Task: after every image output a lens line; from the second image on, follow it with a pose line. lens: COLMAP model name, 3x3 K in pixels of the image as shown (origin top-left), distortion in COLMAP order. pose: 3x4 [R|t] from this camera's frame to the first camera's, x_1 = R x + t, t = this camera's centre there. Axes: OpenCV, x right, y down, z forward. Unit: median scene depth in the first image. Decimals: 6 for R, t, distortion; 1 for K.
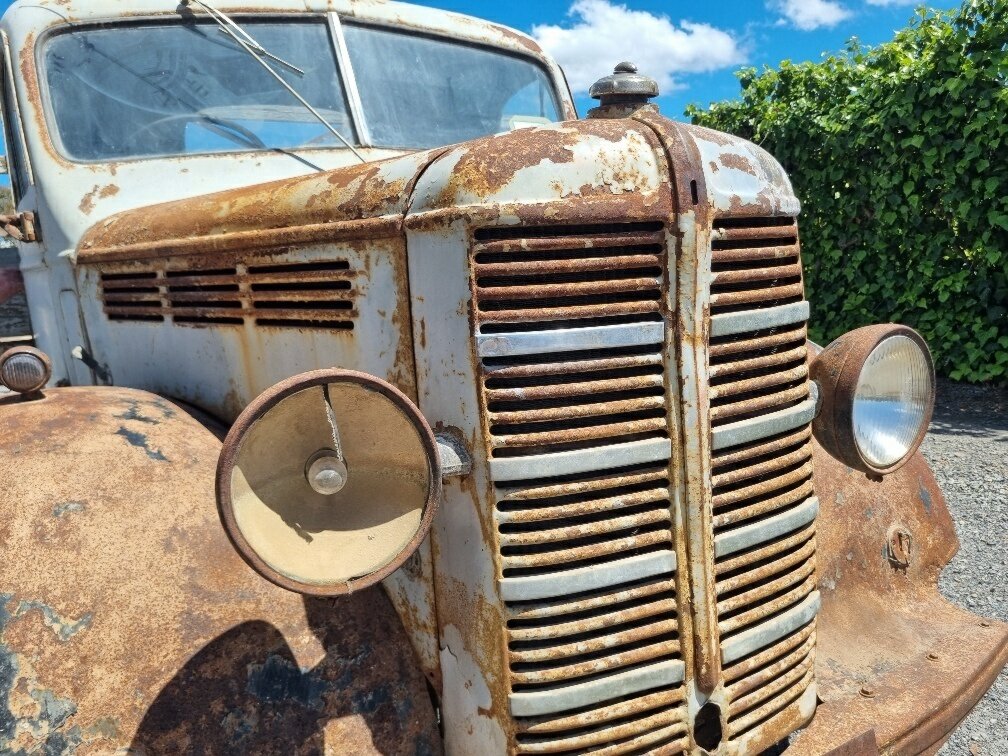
lens RADIAL K [[784.5, 0, 508.1], [0, 784.5, 376.9], [0, 0, 1]] dist [0.046001, -0.037008]
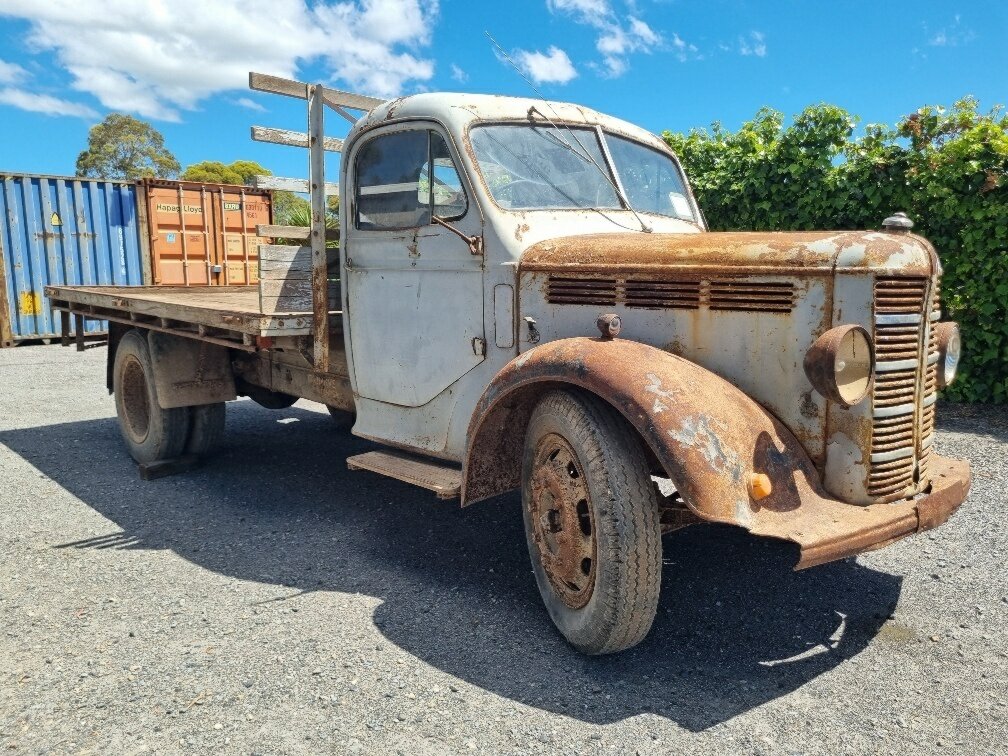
lens RADIAL K [[784.5, 0, 510.0], [0, 784.5, 385.4], [0, 0, 1]] dist [0.046001, -0.037008]
pose [[0.956434, 0.024226, 0.290943, -1.706135], [-0.023429, 0.999706, -0.006224, 0.195471], [-0.291008, -0.000864, 0.956720, -1.036177]]
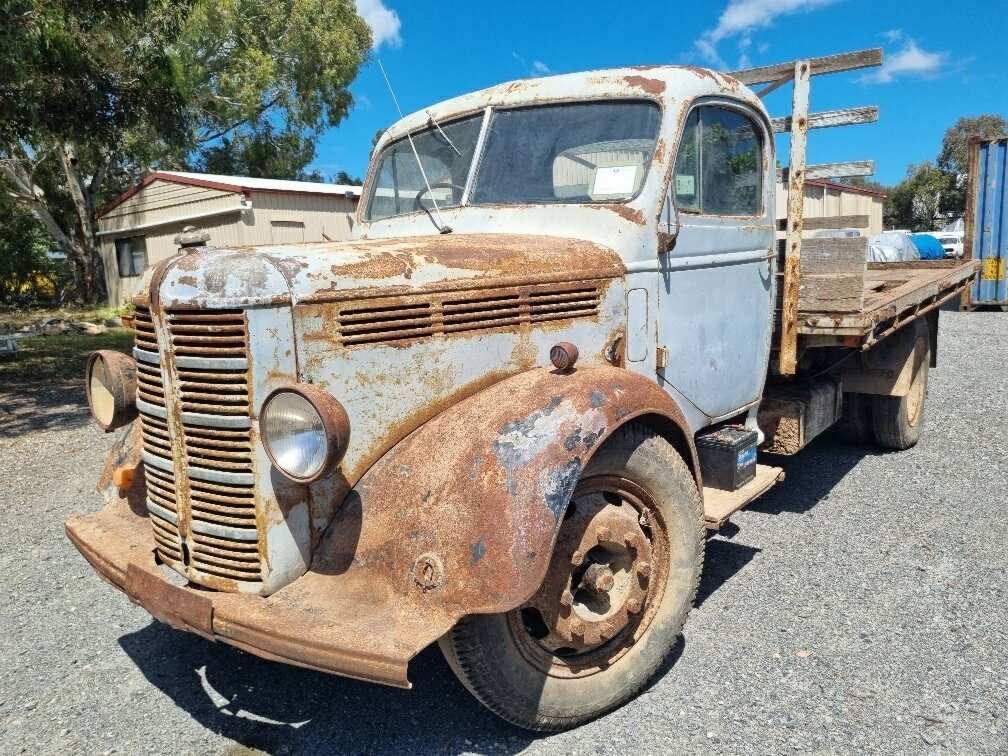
lens RADIAL K [[784.5, 0, 509.3], [0, 784.5, 381.3], [0, 0, 1]] dist [0.046001, -0.037008]
pose [[0.425536, 0.204020, -0.881643, 2.314990], [-0.117172, 0.978475, 0.169873, -0.439205], [0.897324, 0.031017, 0.440282, 0.837610]]
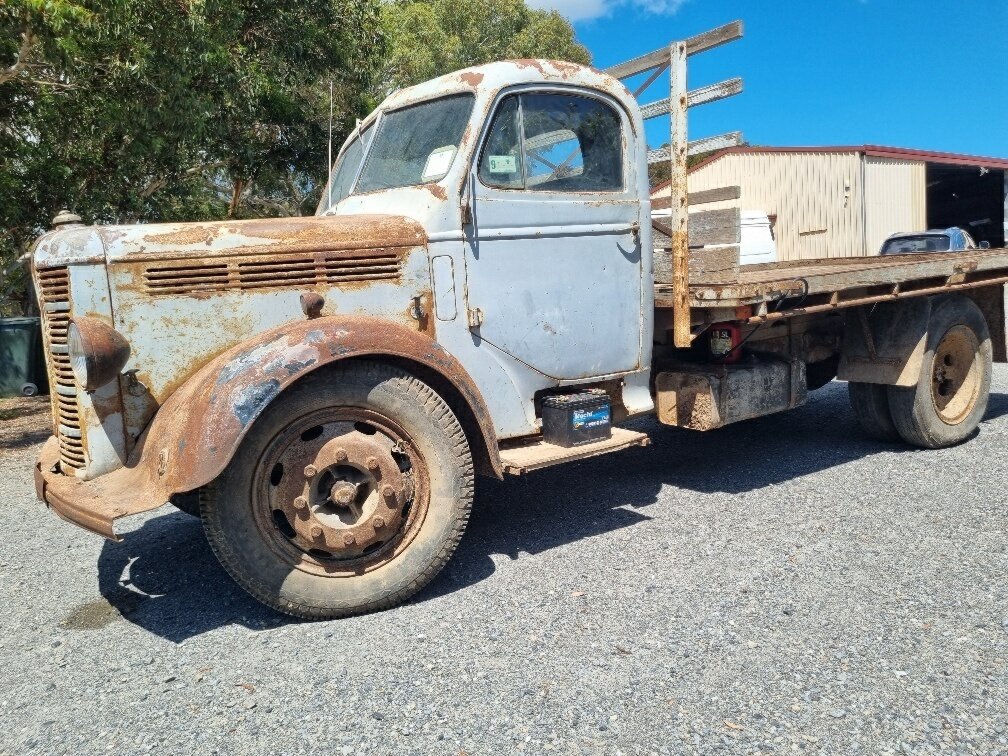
lens RADIAL K [[784.5, 0, 505.9], [0, 784.5, 374.1], [0, 0, 1]] dist [0.046001, -0.037008]
pose [[0.112089, 0.178453, -0.977543, 3.106842], [-0.087819, 0.981672, 0.169137, -0.432390], [0.989810, 0.066889, 0.125706, 2.176727]]
